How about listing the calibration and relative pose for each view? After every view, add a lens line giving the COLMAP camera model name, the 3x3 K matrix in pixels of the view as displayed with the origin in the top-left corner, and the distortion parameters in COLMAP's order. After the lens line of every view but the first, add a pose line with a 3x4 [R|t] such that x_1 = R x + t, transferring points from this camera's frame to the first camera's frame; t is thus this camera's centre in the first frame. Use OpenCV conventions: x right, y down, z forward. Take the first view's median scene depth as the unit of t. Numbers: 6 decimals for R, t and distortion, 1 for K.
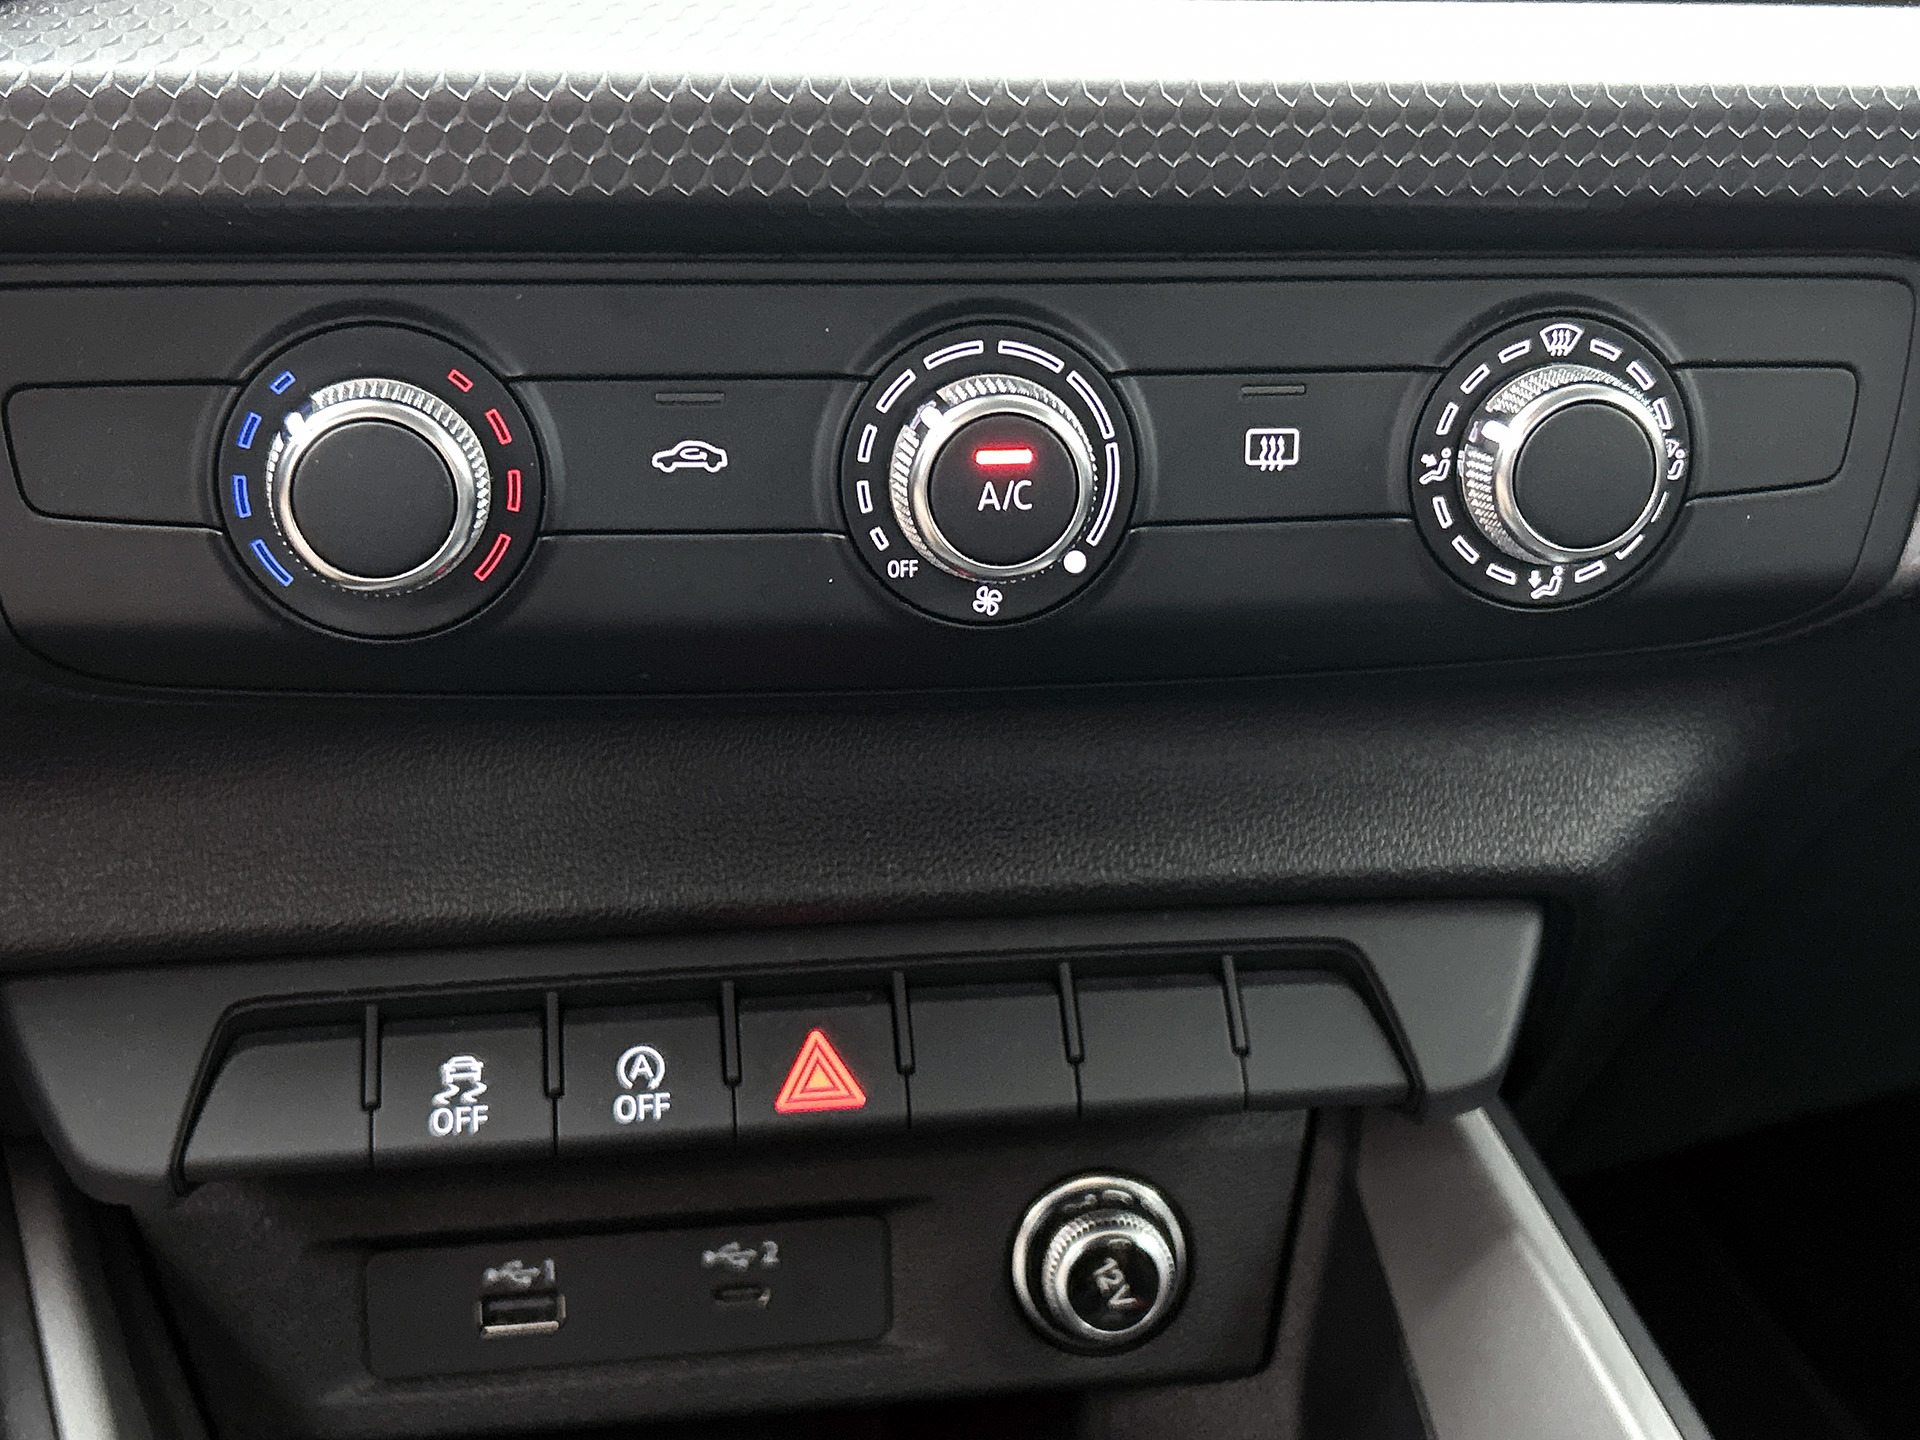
lens RADIAL K [[2315.7, 0, 960.0], [0, 2315.7, 720.0], [0, 0, 1]] dist [0.151446, -0.534505]
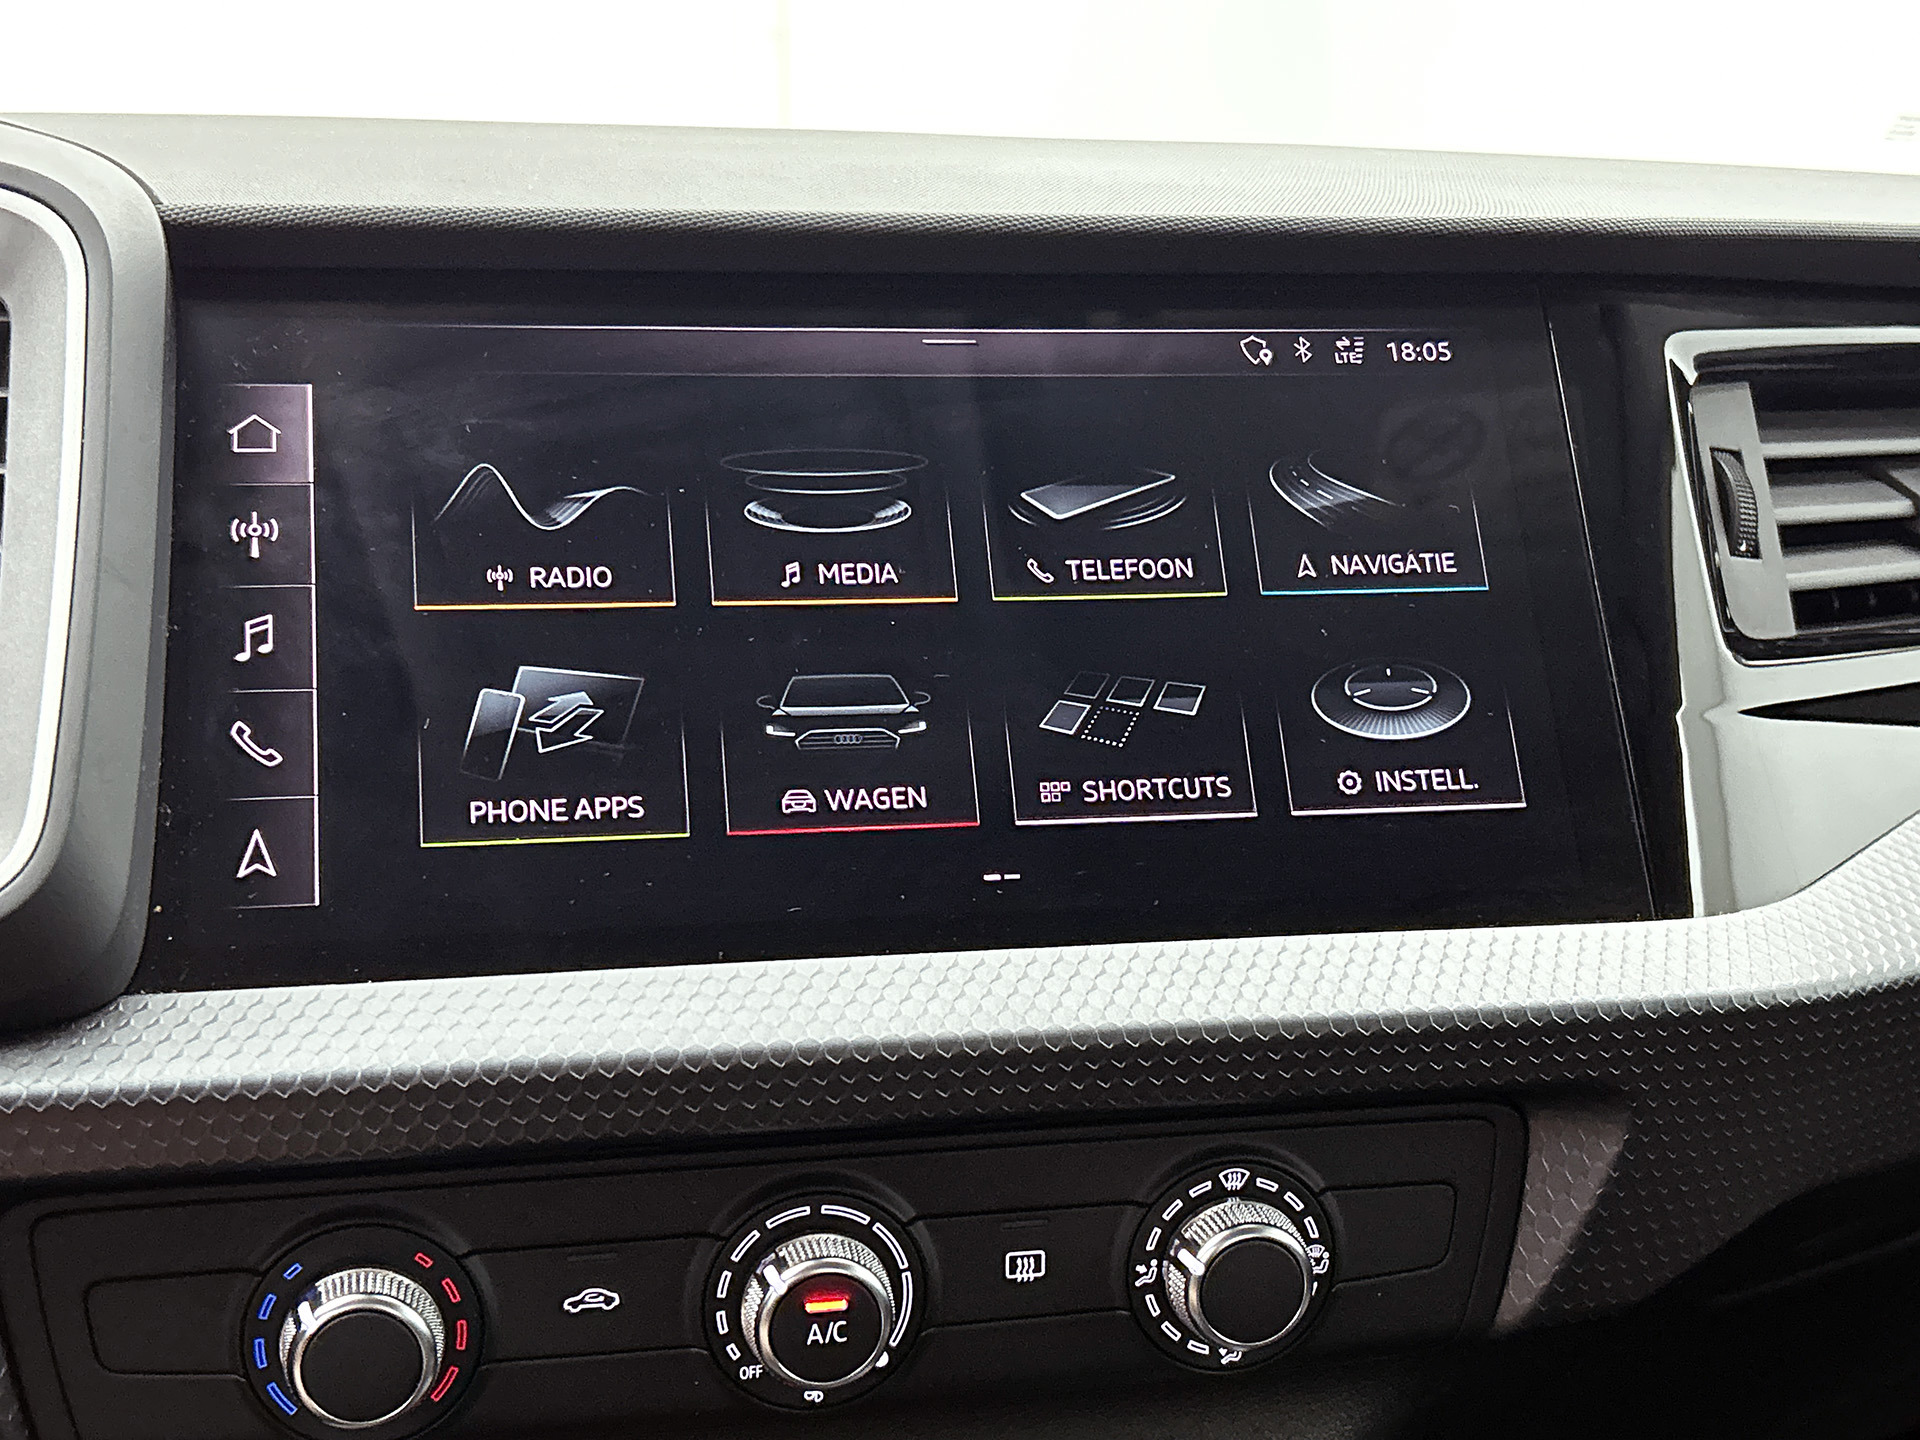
lens RADIAL K [[2503.5, 0, 960.0], [0, 2503.5, 720.0], [0, 0, 1]] dist [0.172074, -0.752487]
pose [[0.997717, -0.008210, 0.067029, 0.001137], [0.013204, 0.997140, -0.074409, -0.326587], [-0.066226, 0.075125, 0.994973, -0.478022]]
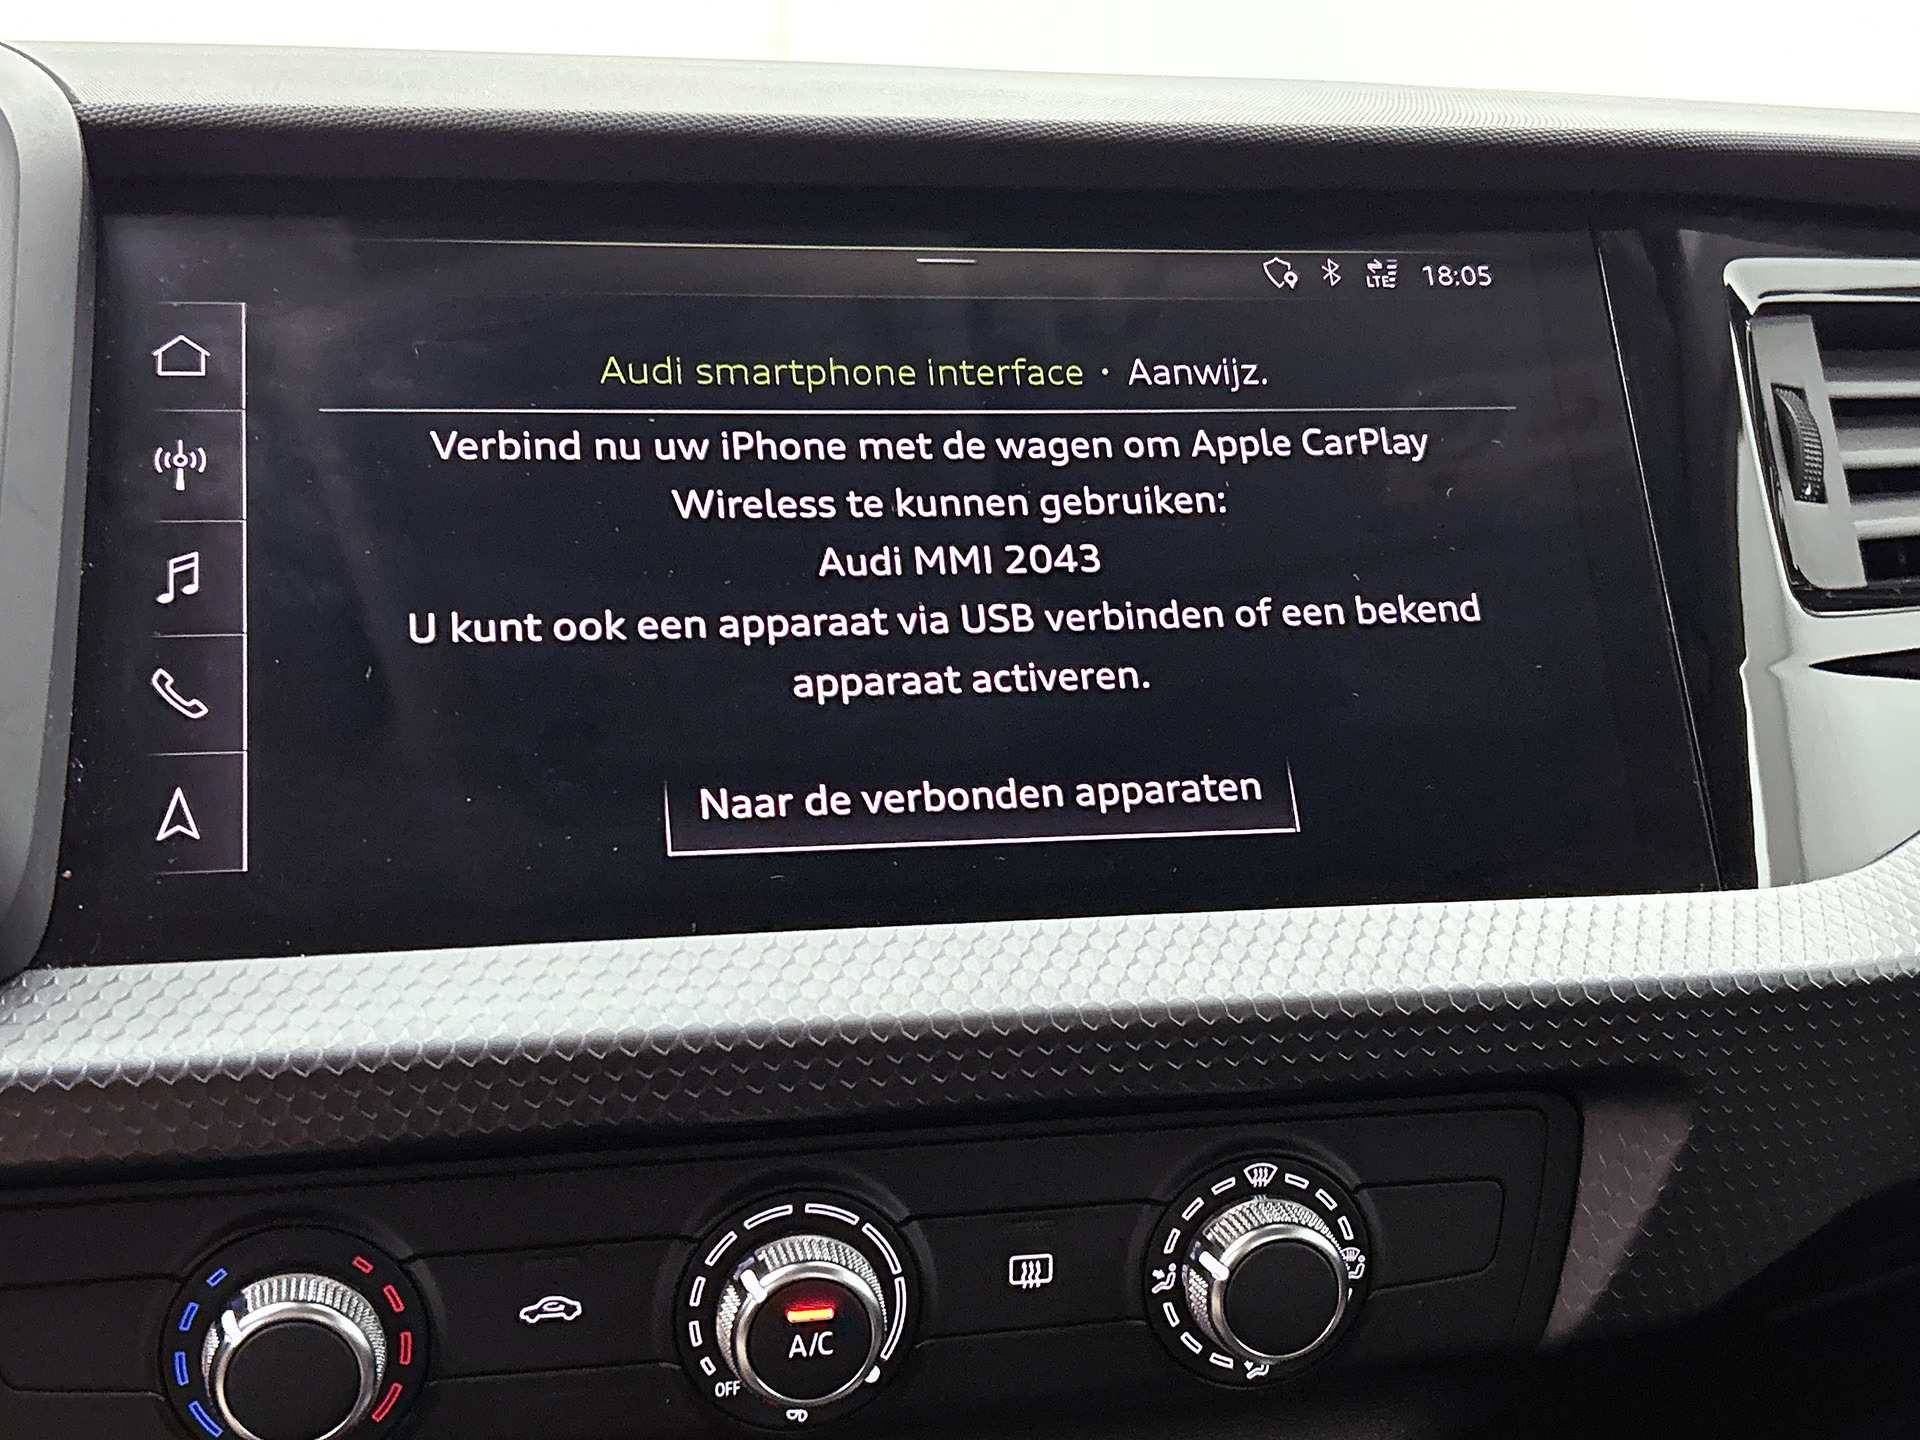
lens RADIAL K [[2499.2, 0, 960.0], [0, 2499.2, 720.0], [0, 0, 1]] dist [0.157630, -0.626910]
pose [[0.997736, -0.009483, 0.066577, 0.011957], [0.014937, 0.996528, -0.081912, -0.299758], [-0.065569, 0.082721, 0.994413, -0.337995]]
